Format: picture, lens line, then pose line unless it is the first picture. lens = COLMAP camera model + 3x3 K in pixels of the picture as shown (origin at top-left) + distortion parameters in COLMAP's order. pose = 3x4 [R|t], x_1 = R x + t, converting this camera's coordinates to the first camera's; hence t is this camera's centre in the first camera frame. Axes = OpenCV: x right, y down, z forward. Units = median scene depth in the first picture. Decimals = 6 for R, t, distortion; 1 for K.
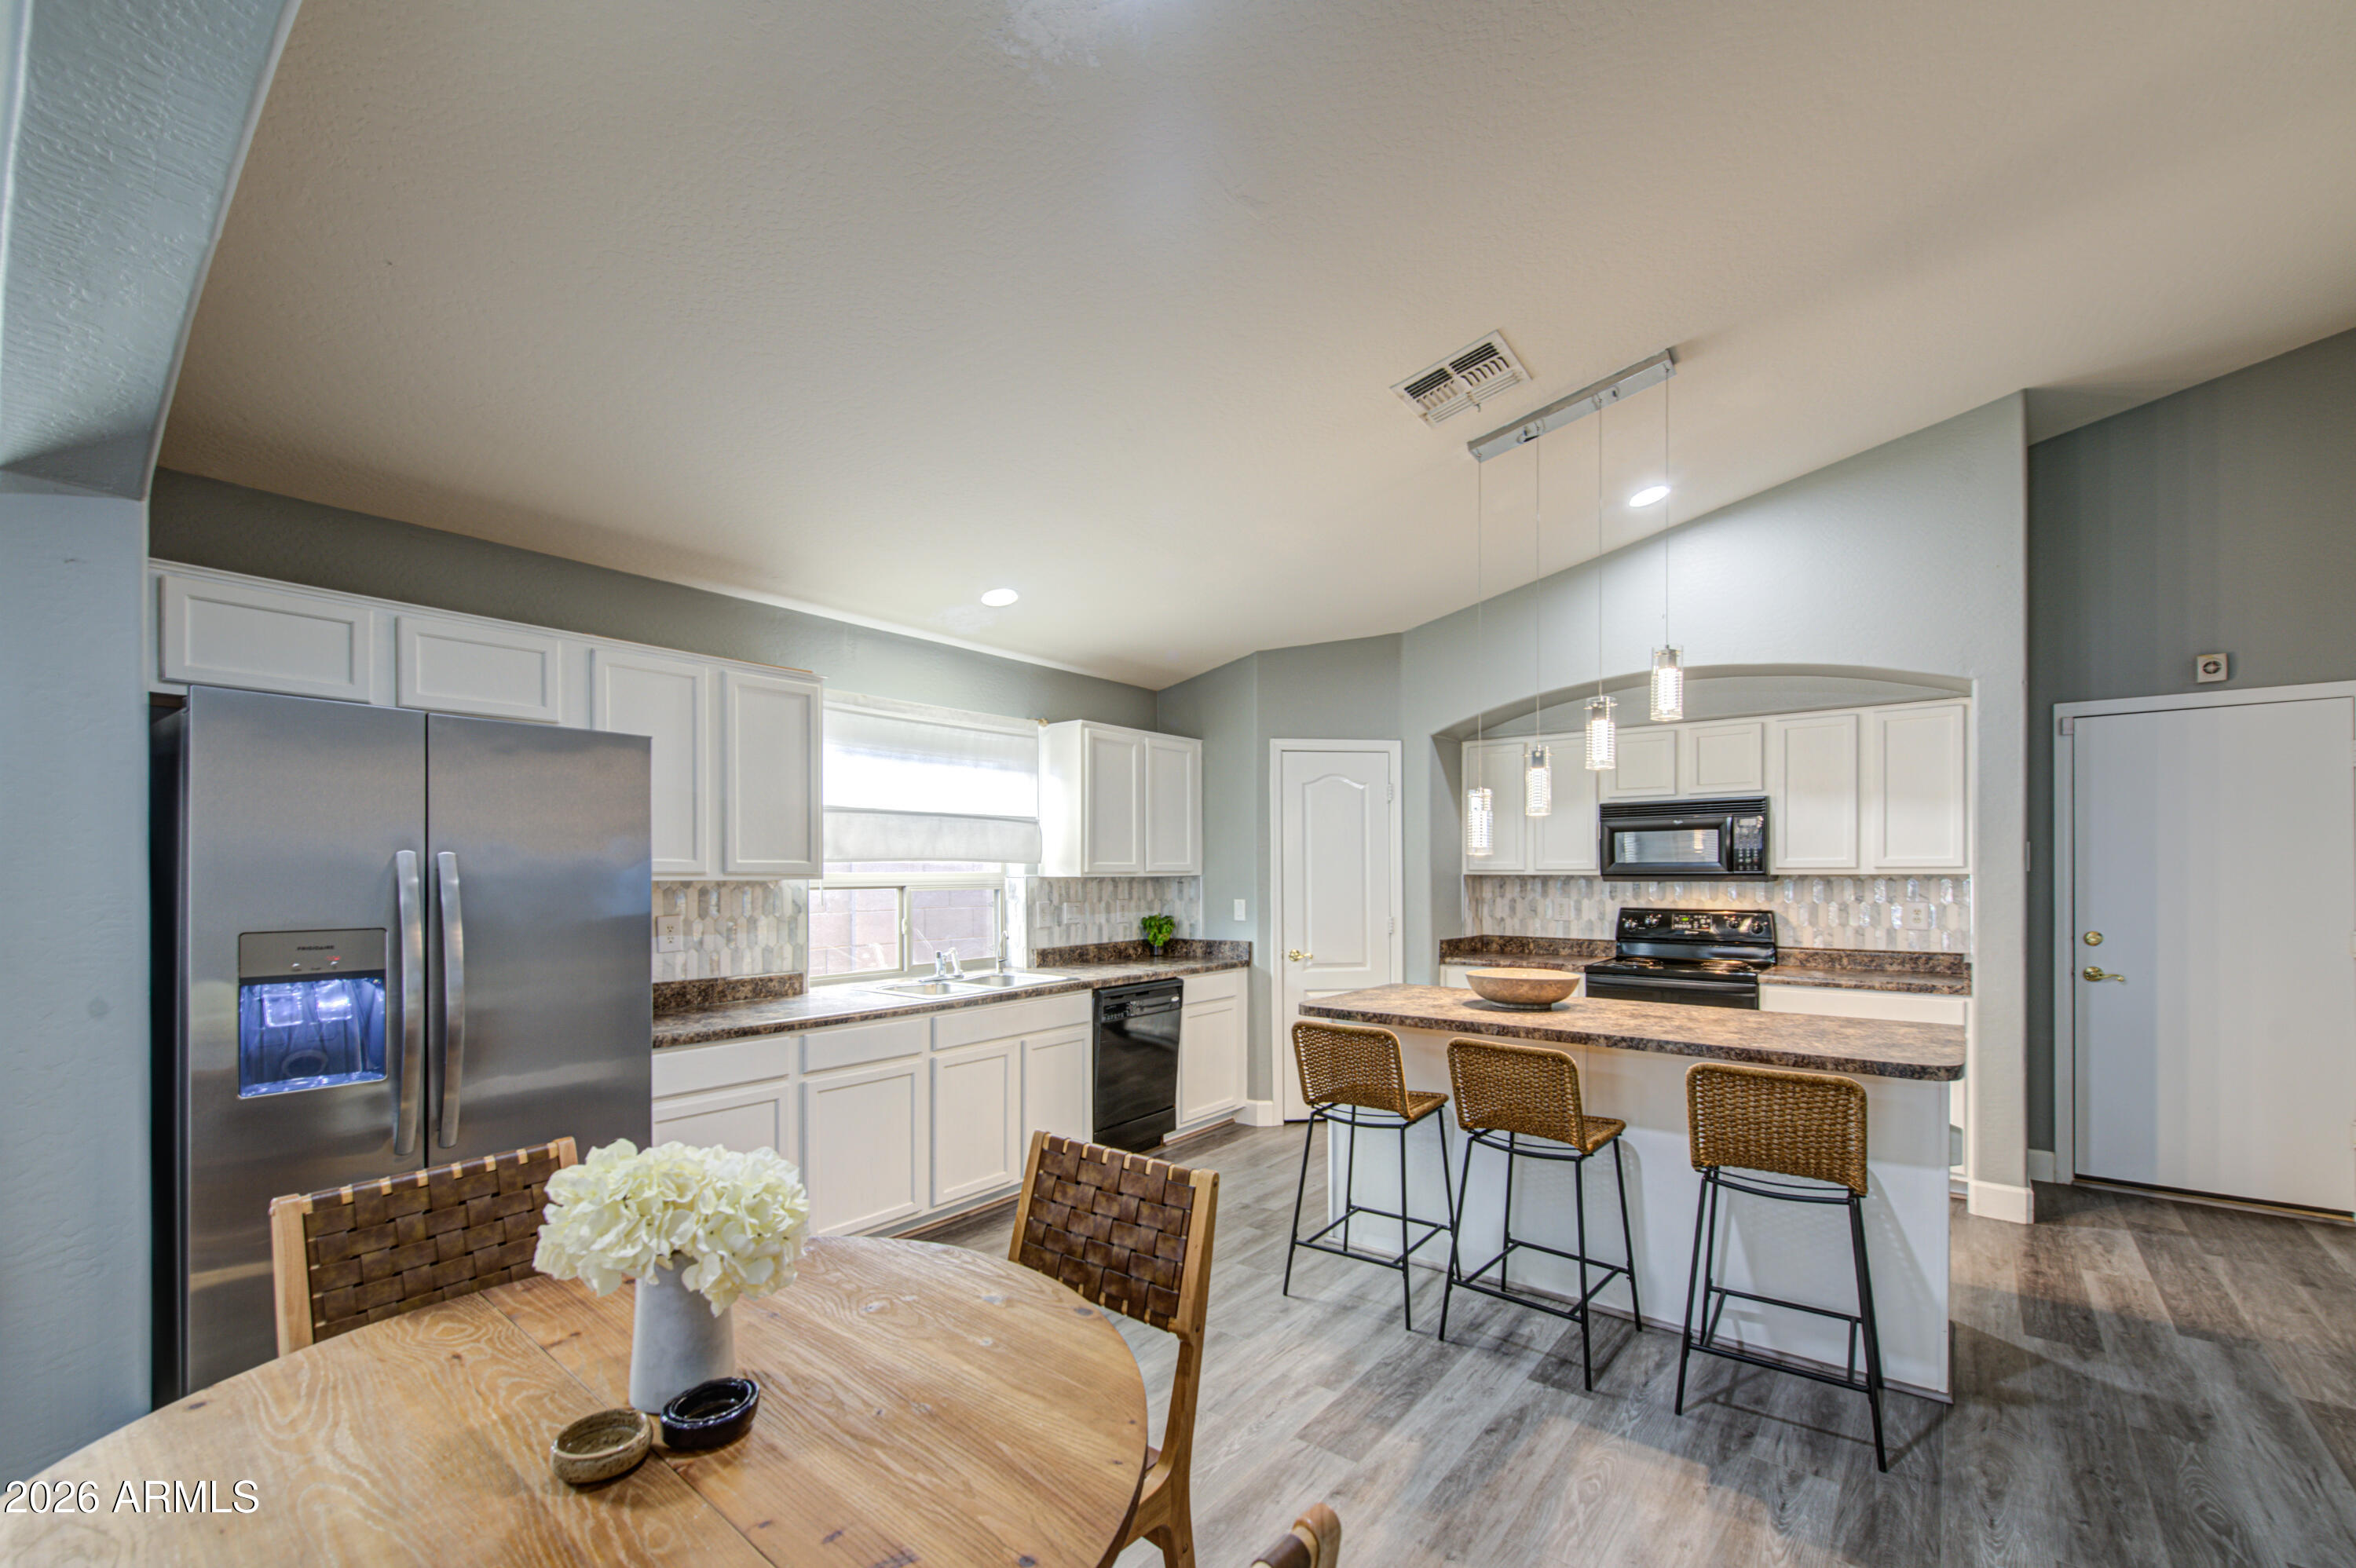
lens RADIAL K [[972.6, 0, 1182.3], [0, 972.6, 880.9], [0, 0, 1]] dist [0.003770, -0.002404]
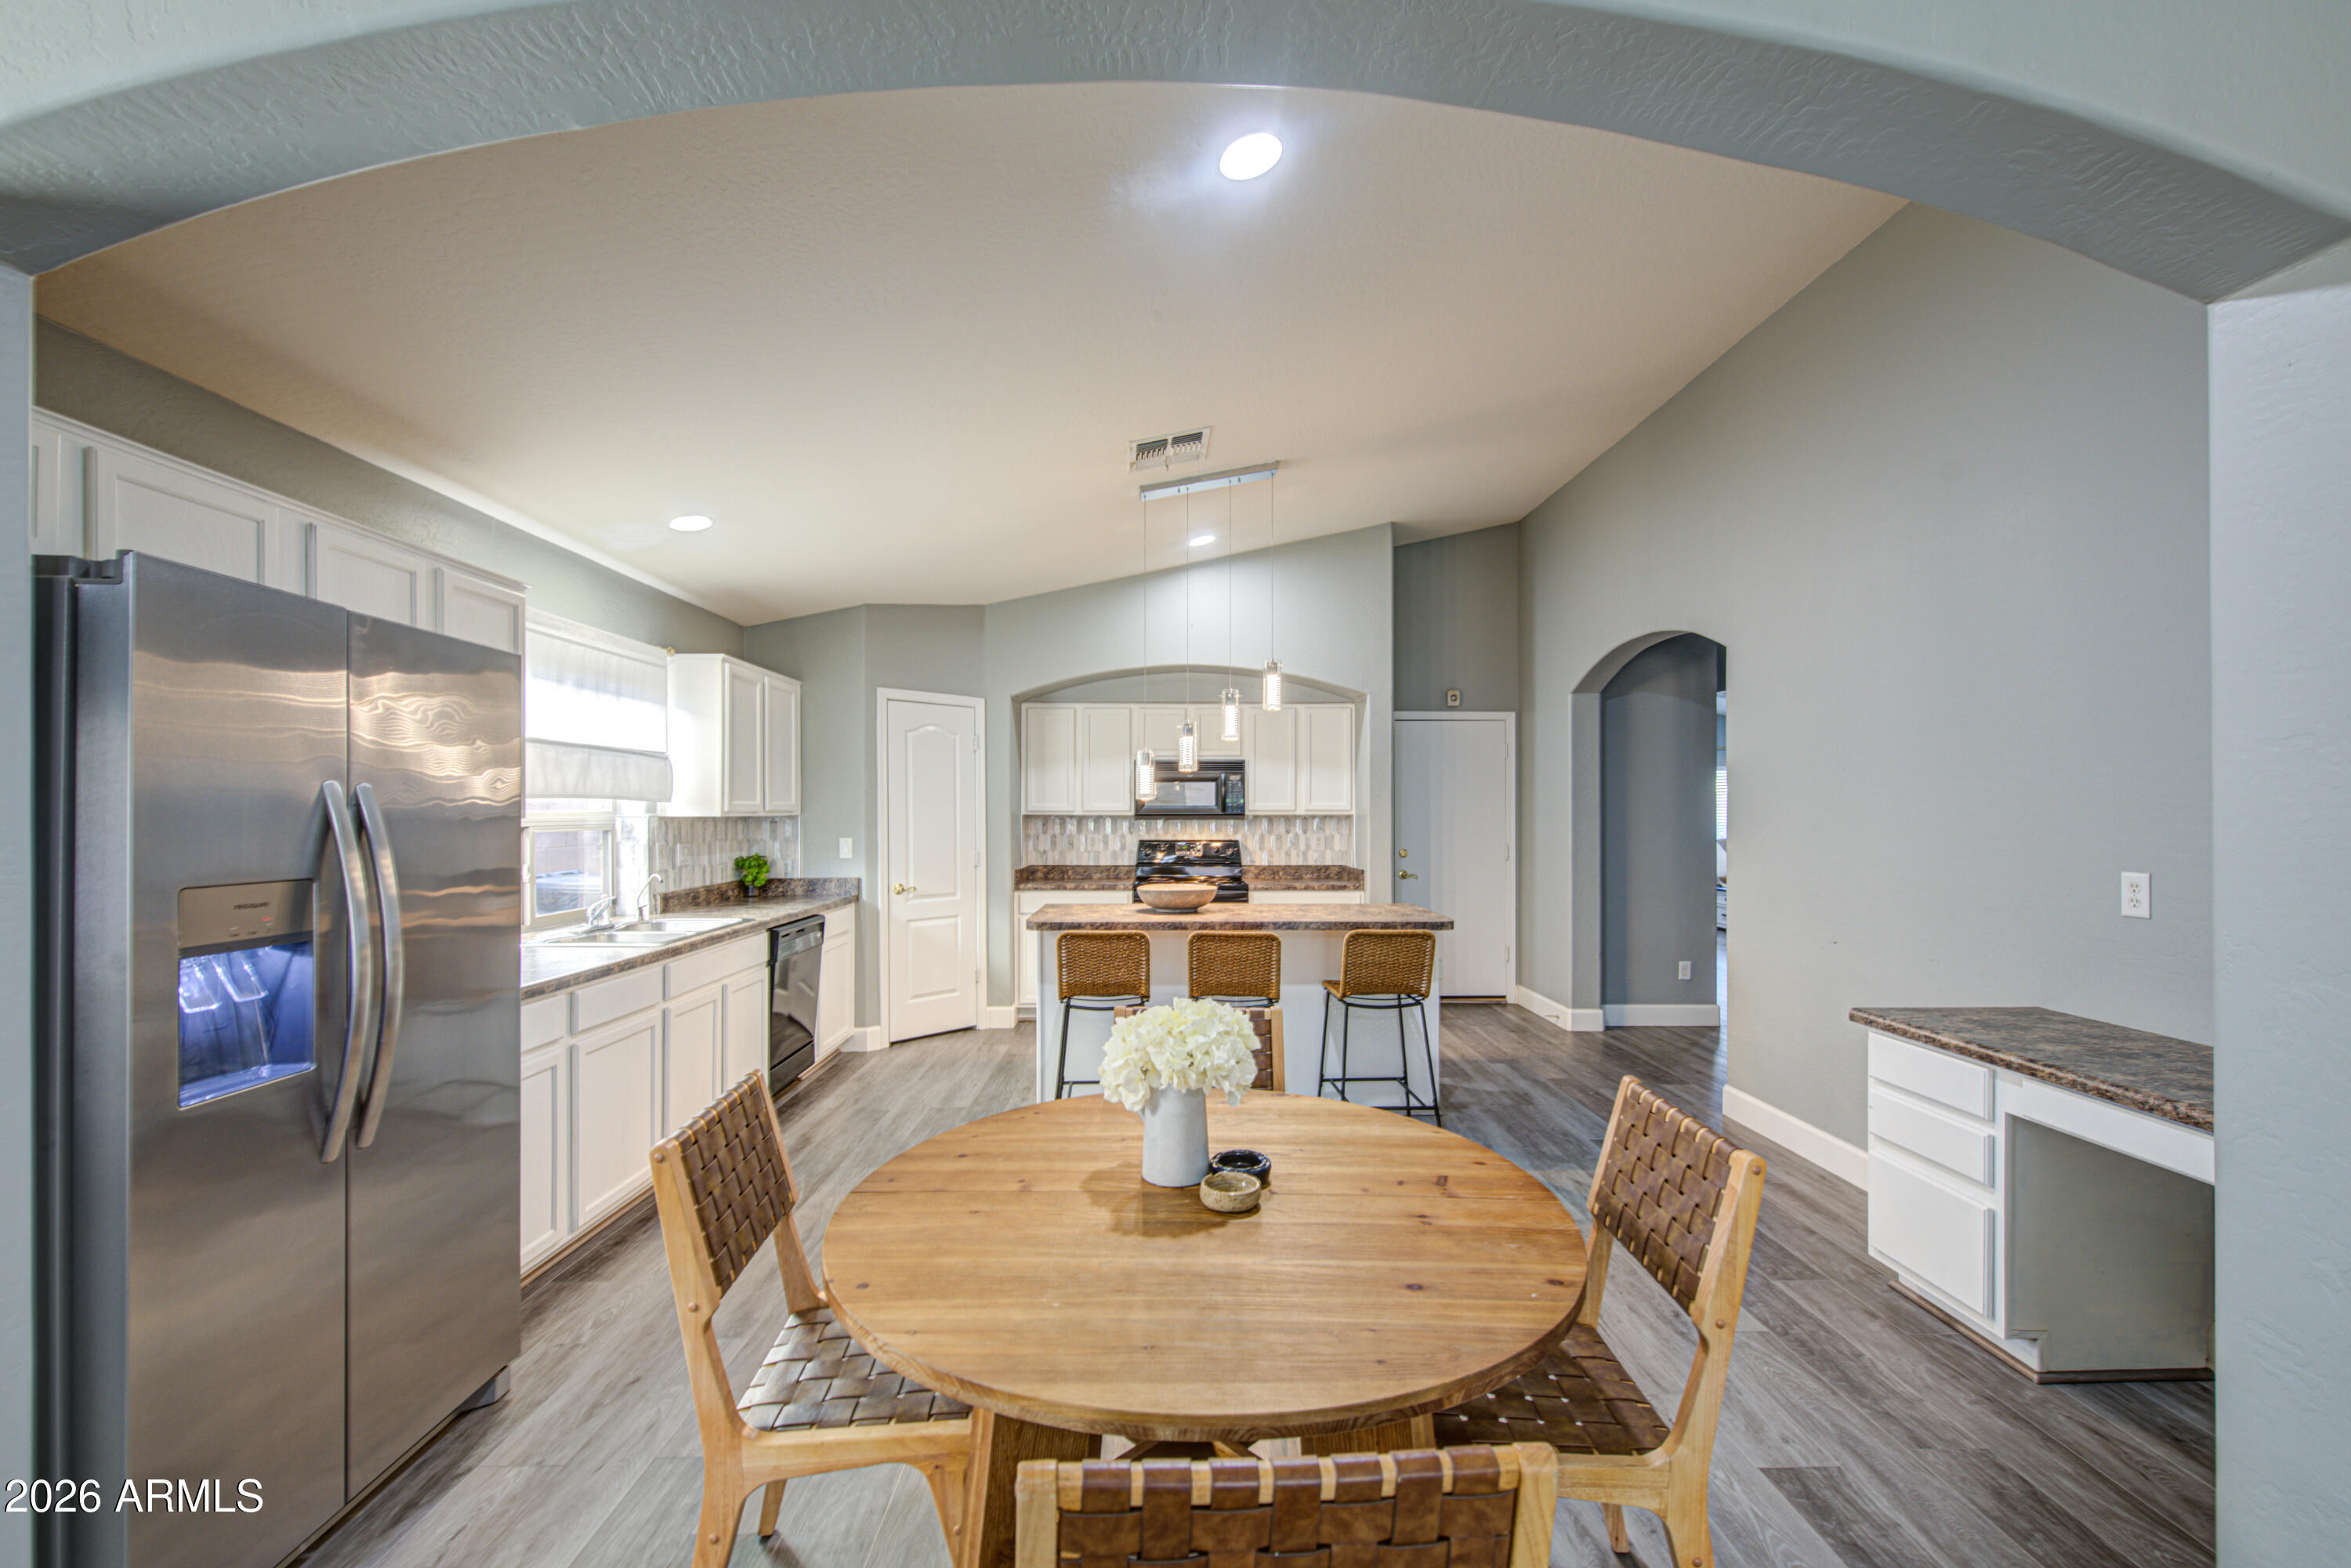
lens RADIAL K [[956.8, 0, 1169.5], [0, 956.8, 817.9], [0, 0, 1]] dist [0.008159, -0.000527]
pose [[0.779201, -0.001031, 0.626773, -0.347186], [0.003764, 0.999988, -0.003034, 0.001998], [-0.626762, 0.004723, 0.779196, -0.021990]]
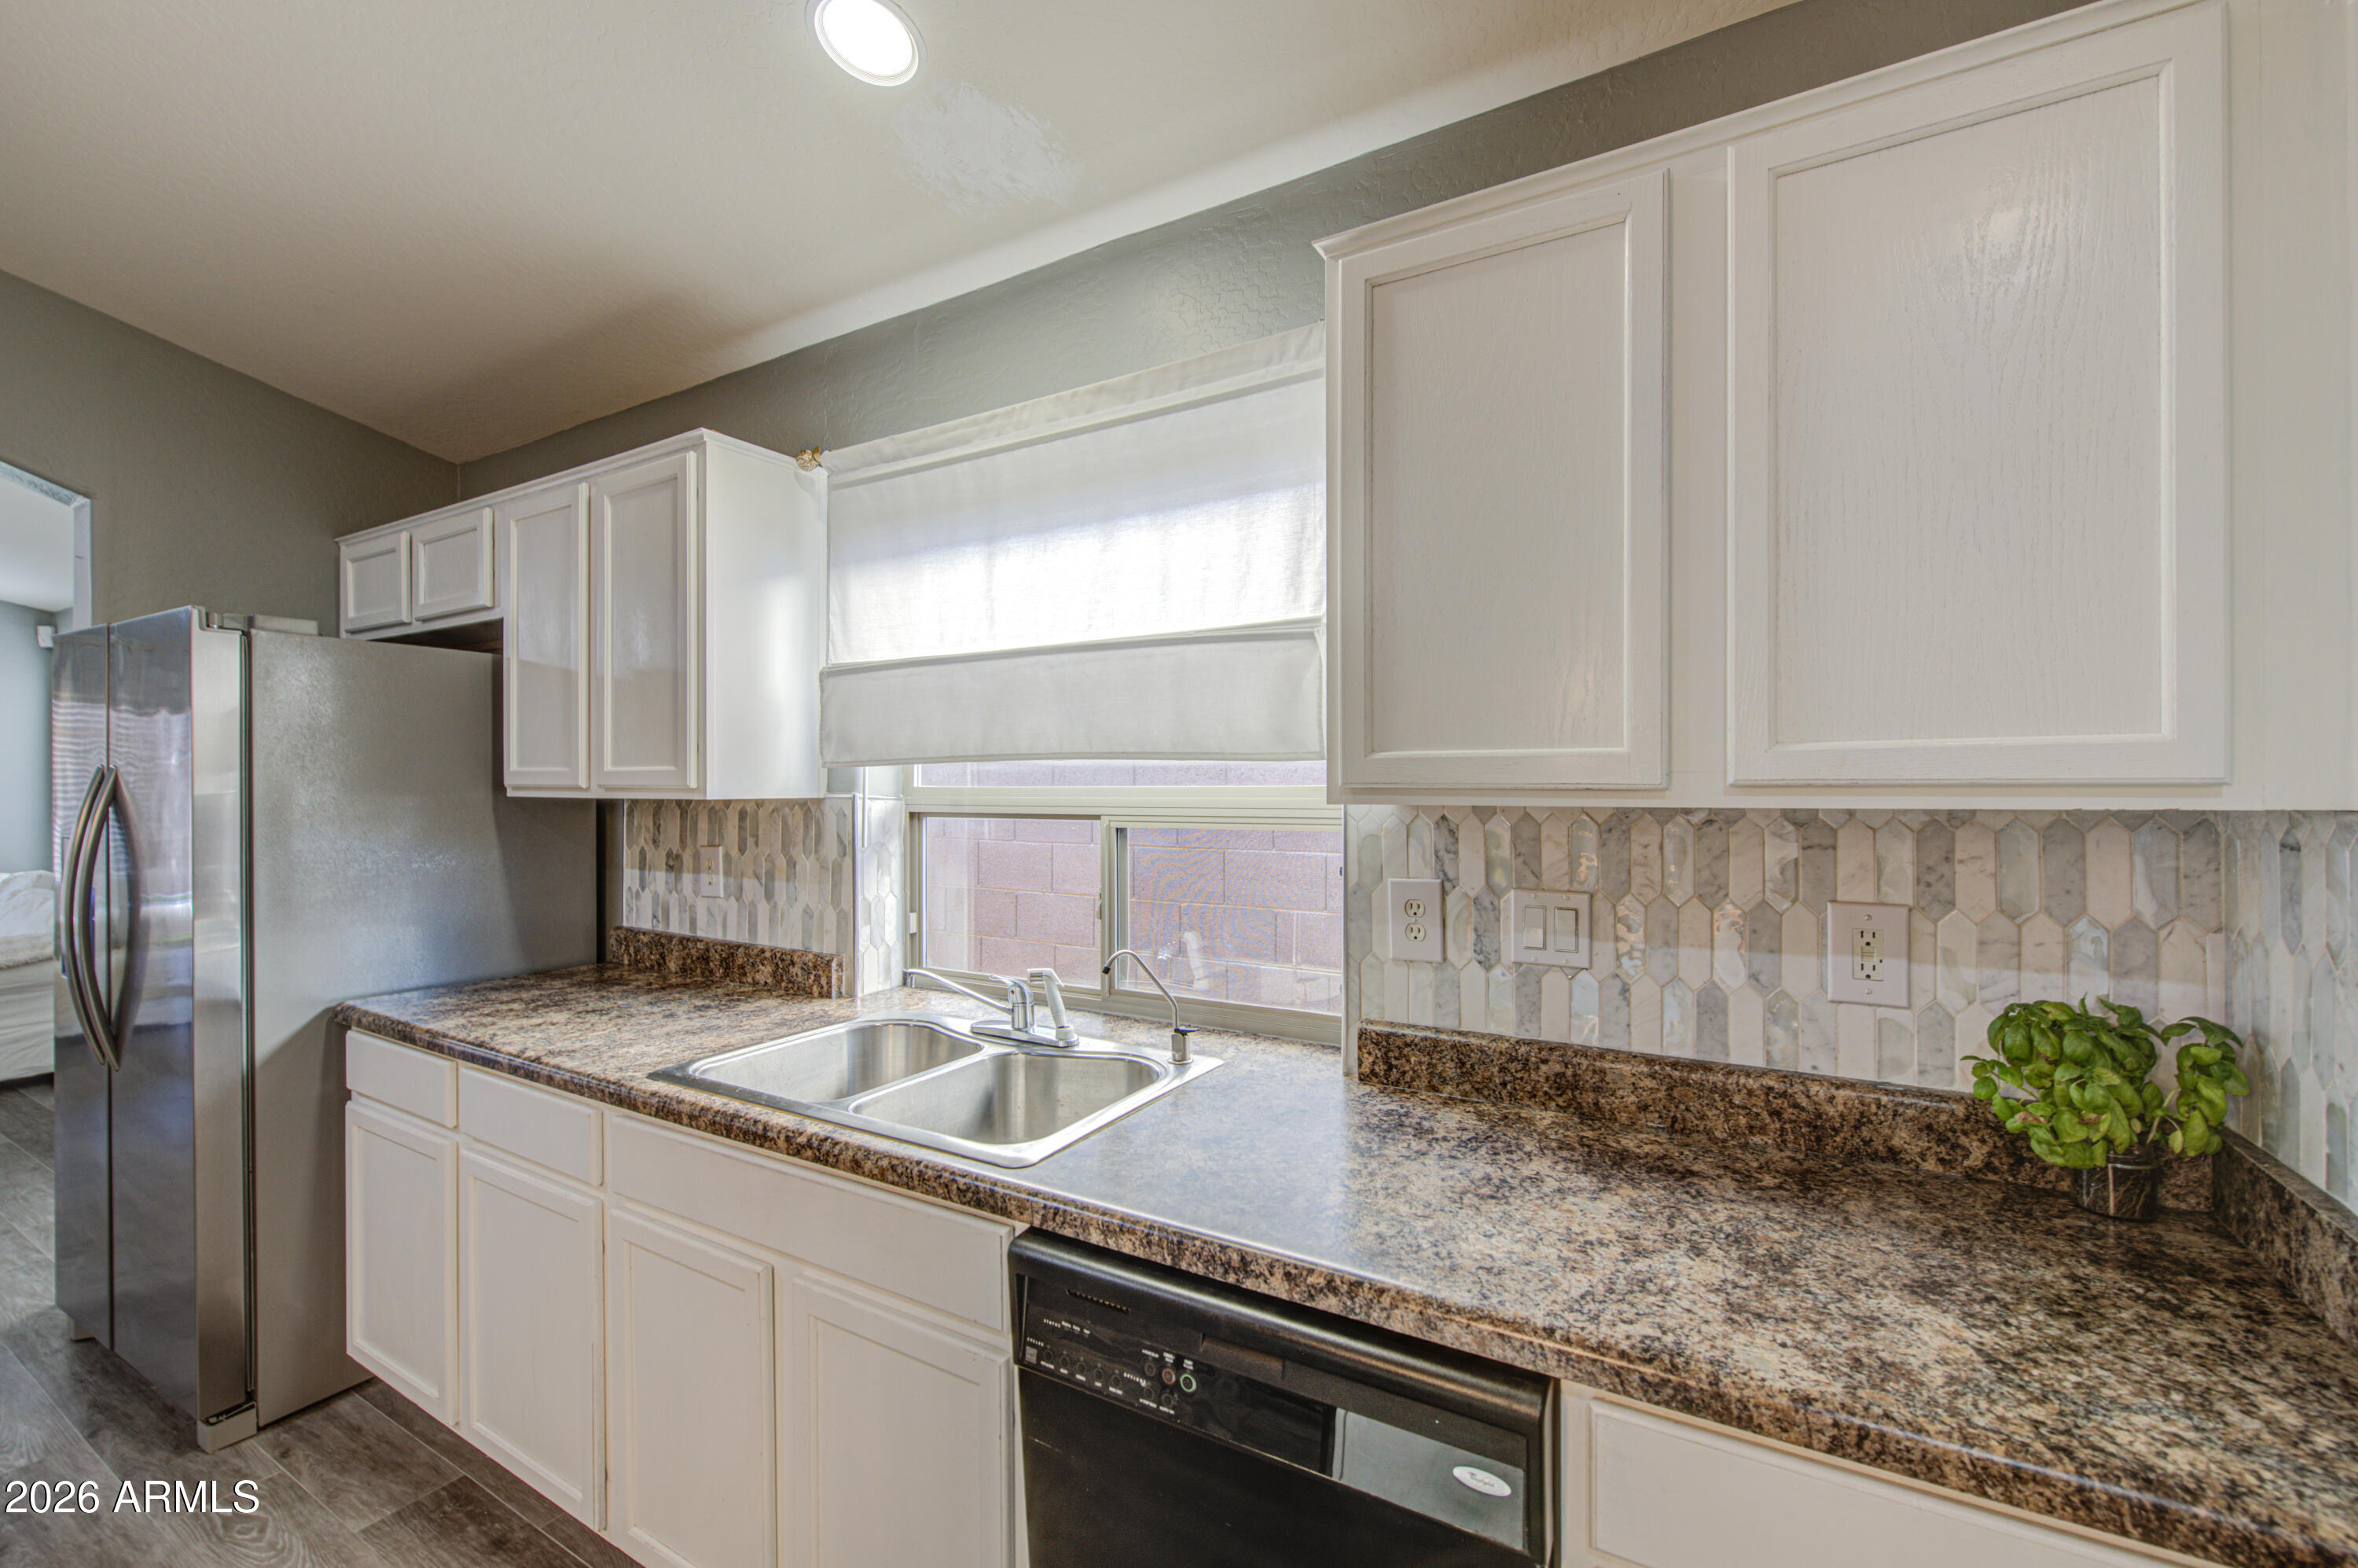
lens RADIAL K [[973.5, 0, 1181.6], [0, 973.5, 784.1], [0, 0, 1]] dist [0.003770, -0.002404]
pose [[0.142859, 0.003283, -0.989738, 0.164320], [-0.007848, 0.999967, 0.002185, -0.010035], [0.989712, 0.007455, 0.142880, 0.896955]]
